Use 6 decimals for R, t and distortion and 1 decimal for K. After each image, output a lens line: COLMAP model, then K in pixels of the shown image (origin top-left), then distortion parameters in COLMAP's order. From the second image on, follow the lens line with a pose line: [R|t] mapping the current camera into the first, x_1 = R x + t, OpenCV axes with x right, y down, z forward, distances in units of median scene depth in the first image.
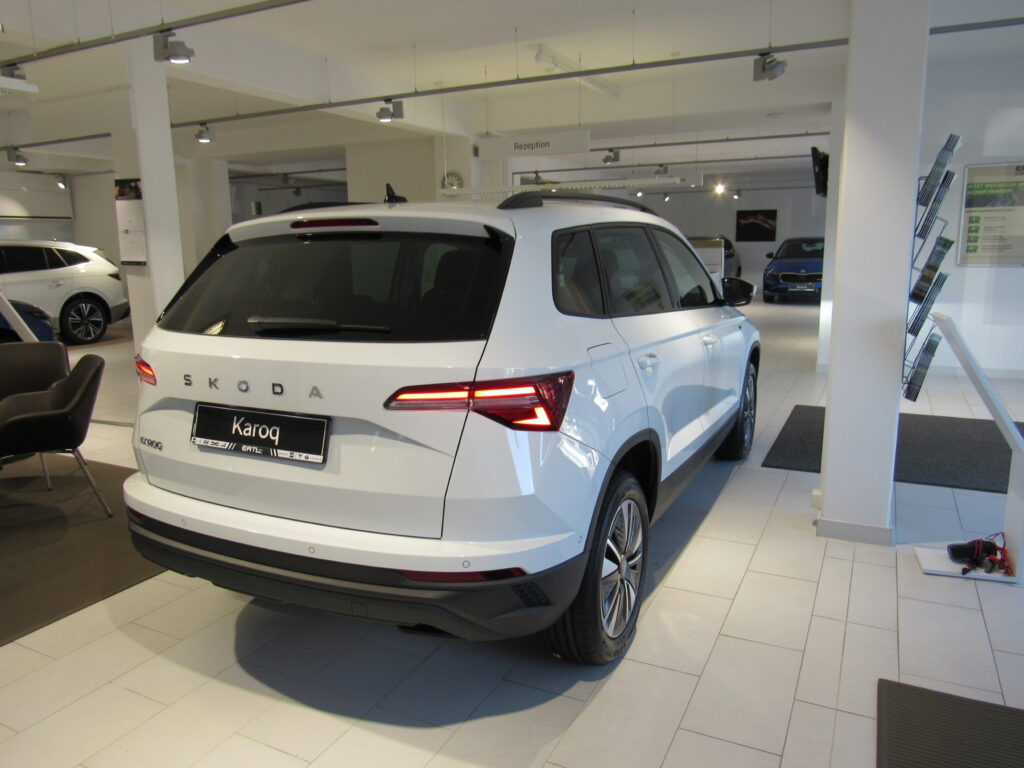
lens RADIAL K [[734.9, 0, 512.0], [0, 734.9, 384.0], [0, 0, 1]] dist [-0.025854, 0.004645]
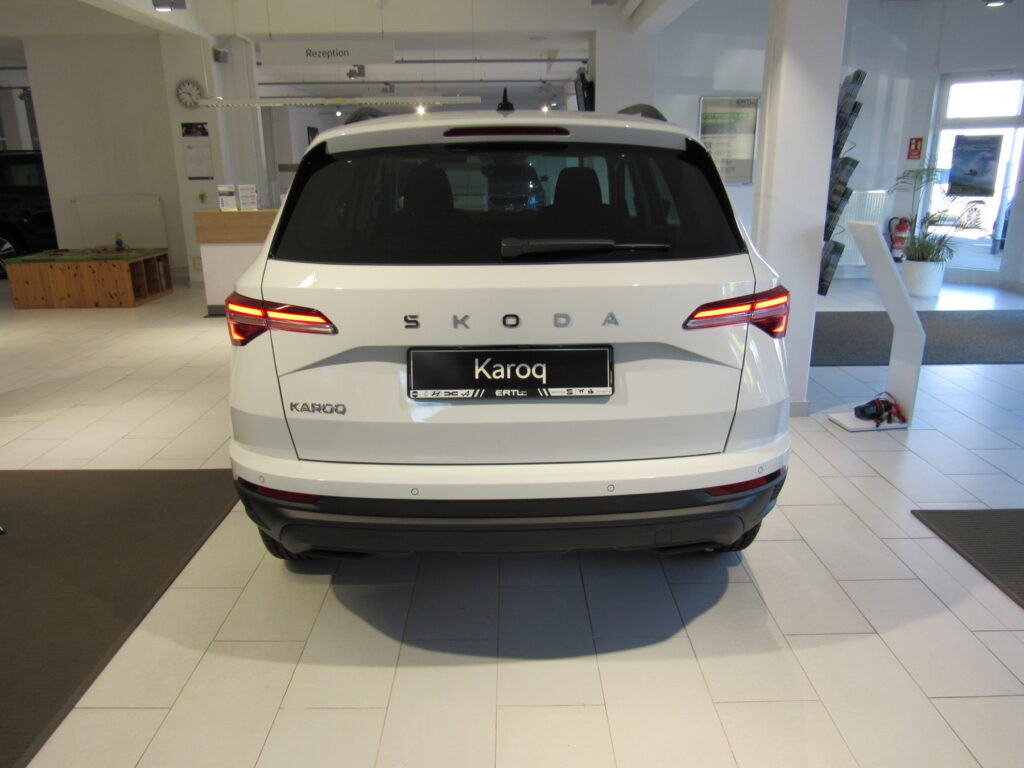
lens RADIAL K [[734.9, 0, 512.0], [0, 734.9, 384.0], [0, 0, 1]] dist [-0.025854, 0.004645]
pose [[0.888641, -0.125194, 0.441184, -0.723921], [0.081567, 0.989825, 0.116587, -0.023220], [-0.451291, -0.067618, 0.889811, 0.212188]]
